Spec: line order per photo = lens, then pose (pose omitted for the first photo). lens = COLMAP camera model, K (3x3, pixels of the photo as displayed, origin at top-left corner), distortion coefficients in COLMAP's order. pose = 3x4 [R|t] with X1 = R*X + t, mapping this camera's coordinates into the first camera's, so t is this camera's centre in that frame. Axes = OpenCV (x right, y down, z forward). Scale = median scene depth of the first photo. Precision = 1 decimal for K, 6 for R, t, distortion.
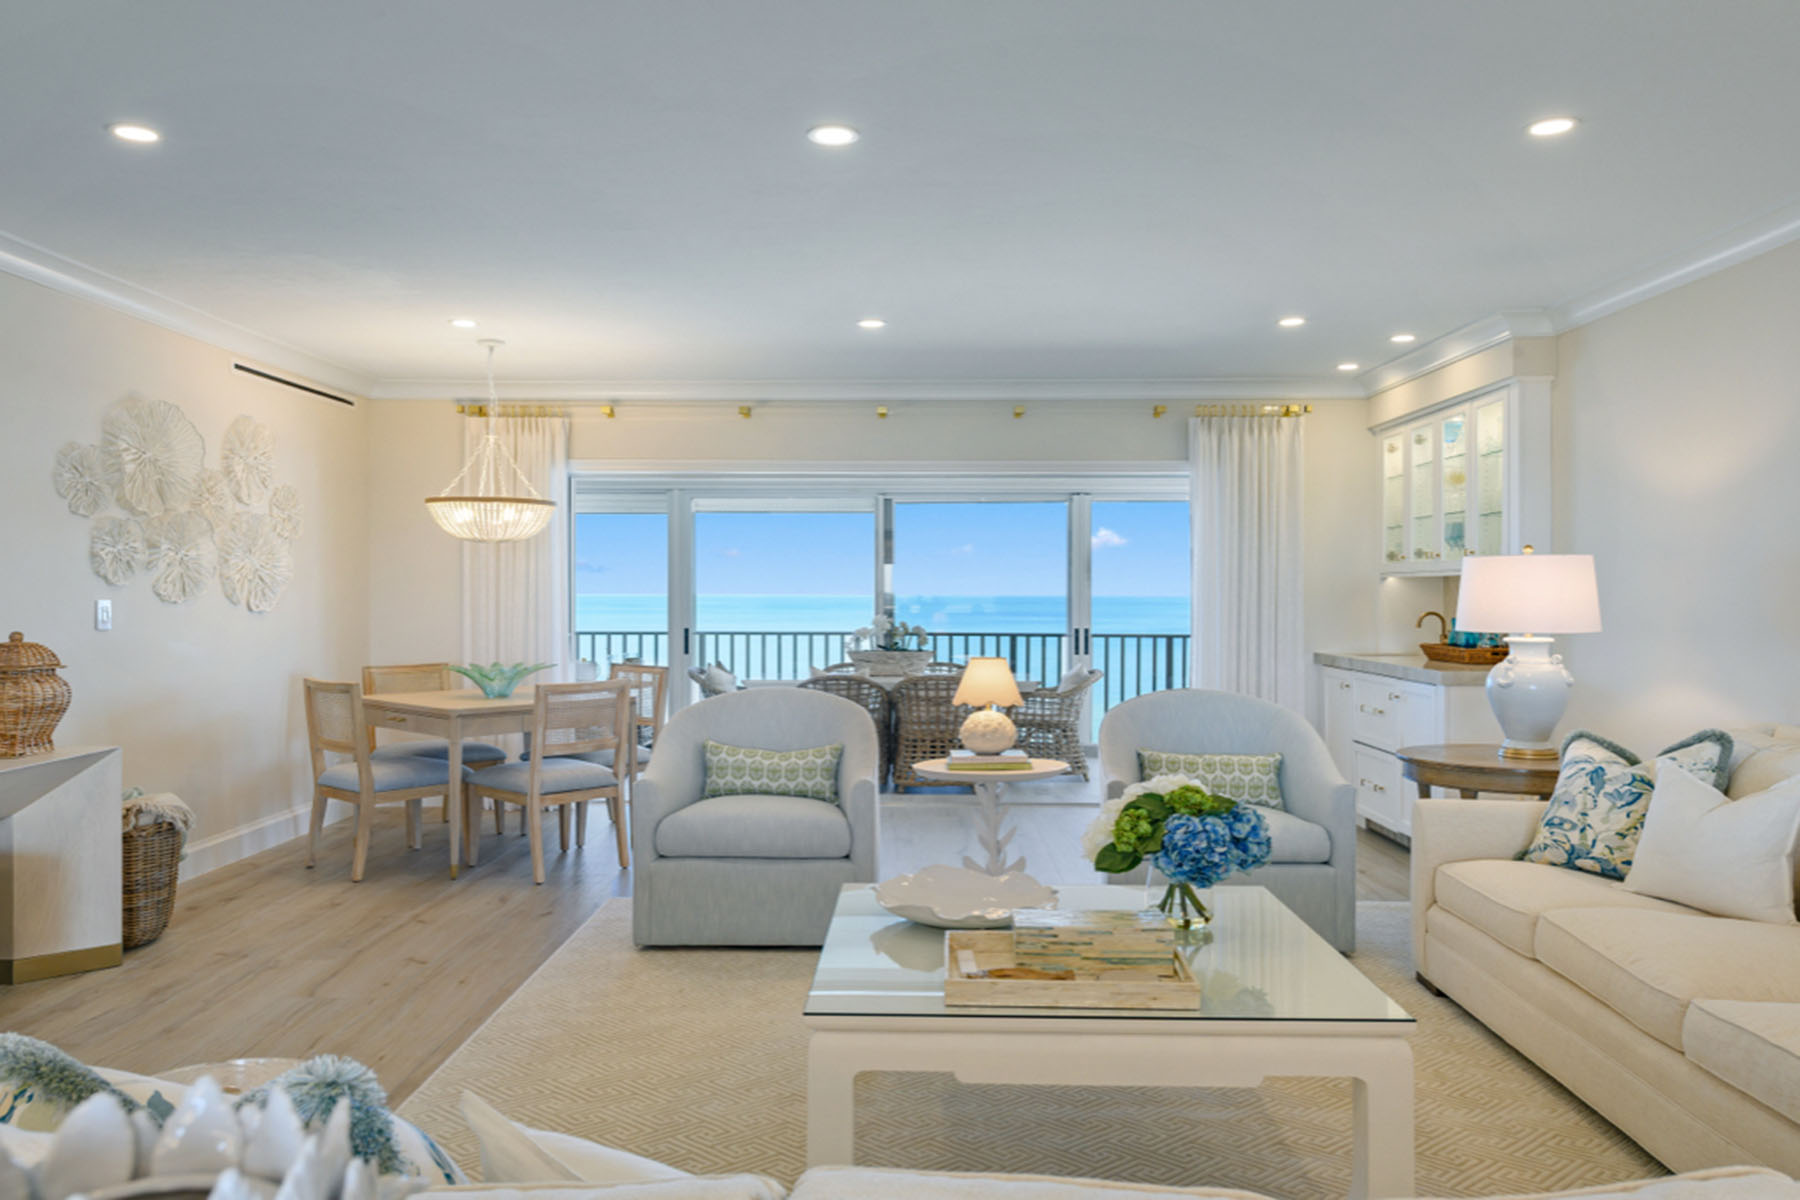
lens RADIAL K [[1362.6, 0, 912.0], [0, 1362.6, 596.2], [0, 0, 1]] dist [0.020694, 0.000417]
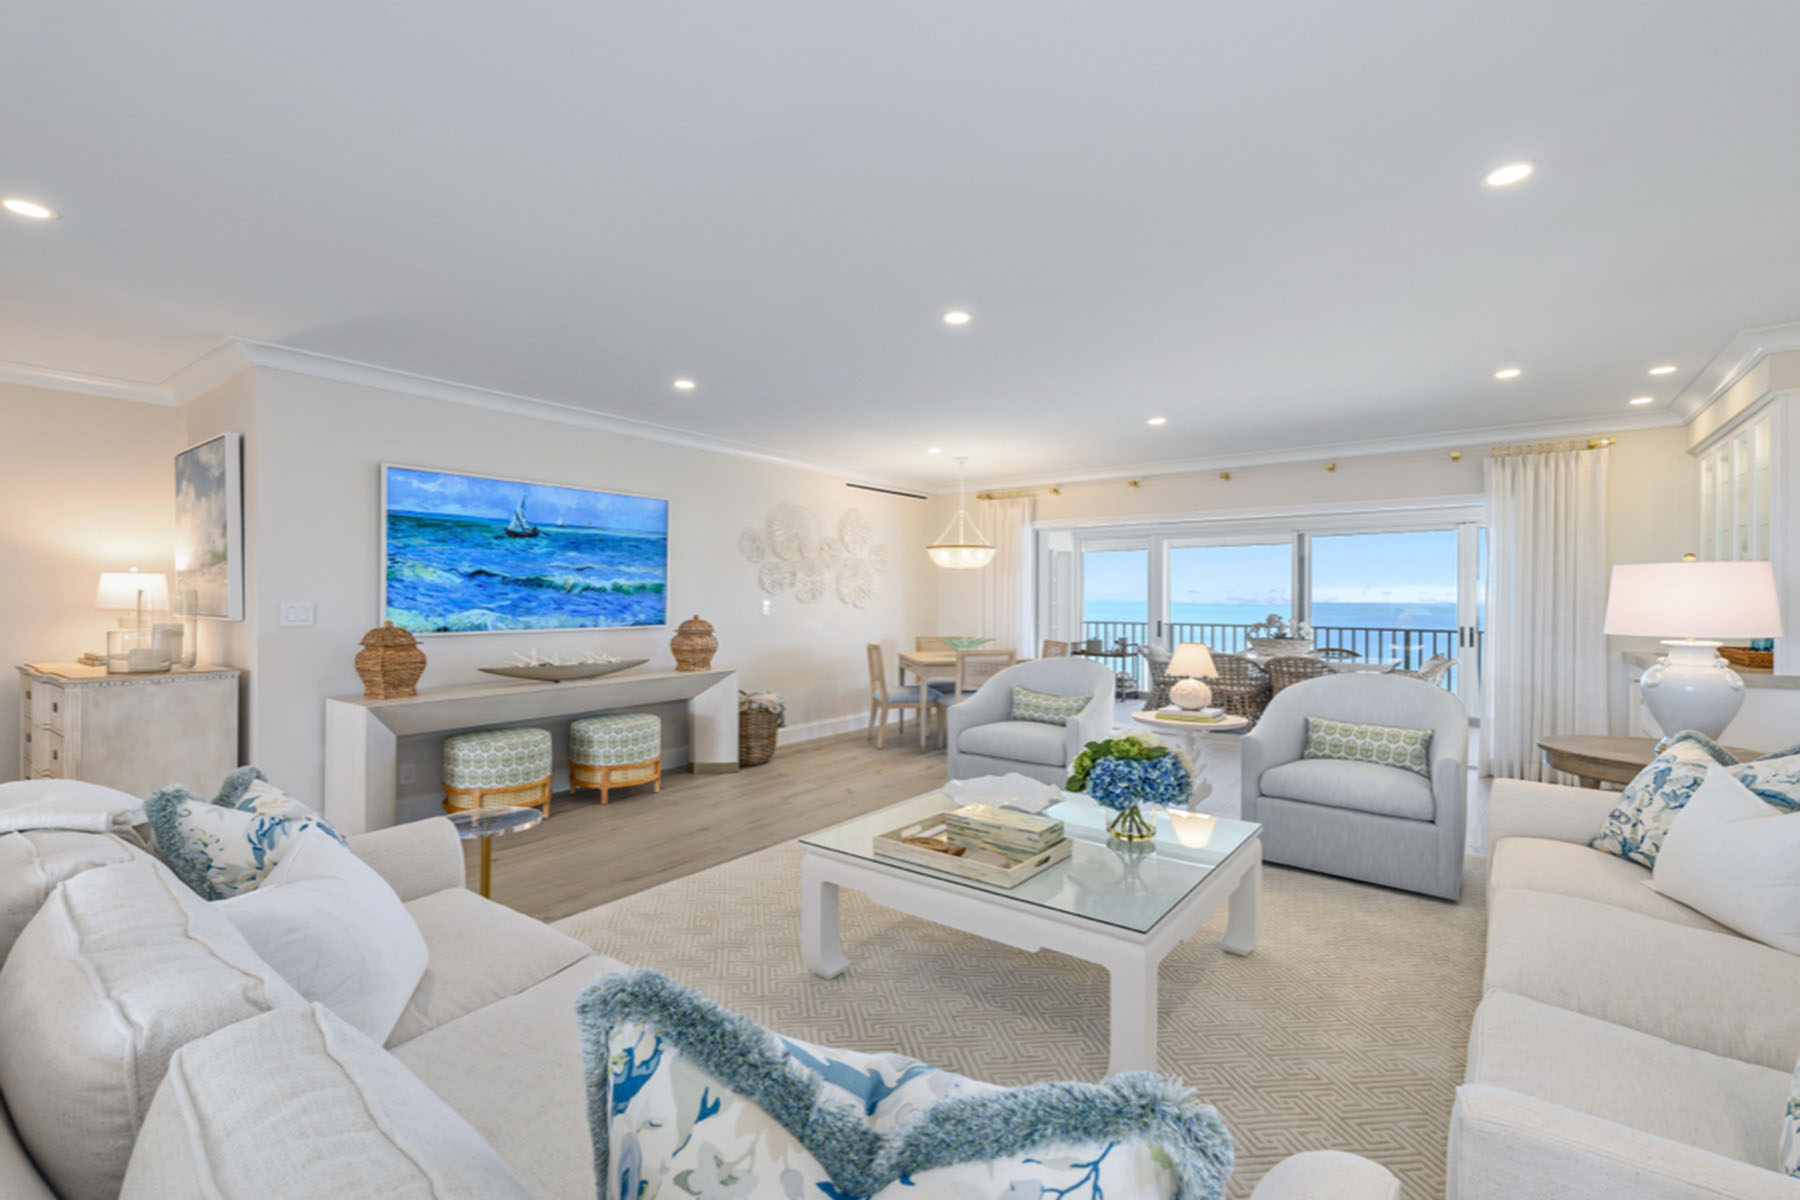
lens RADIAL K [[798.8, 0, 897.9], [0, 798.8, 597.7], [0, 0, 1]] dist [0.009323, -0.004018]
pose [[0.801304, 0.000843, -0.598257, 0.310832], [-0.003508, 0.999988, -0.003289, 0.000851], [0.598247, 0.004734, 0.801298, 0.131549]]
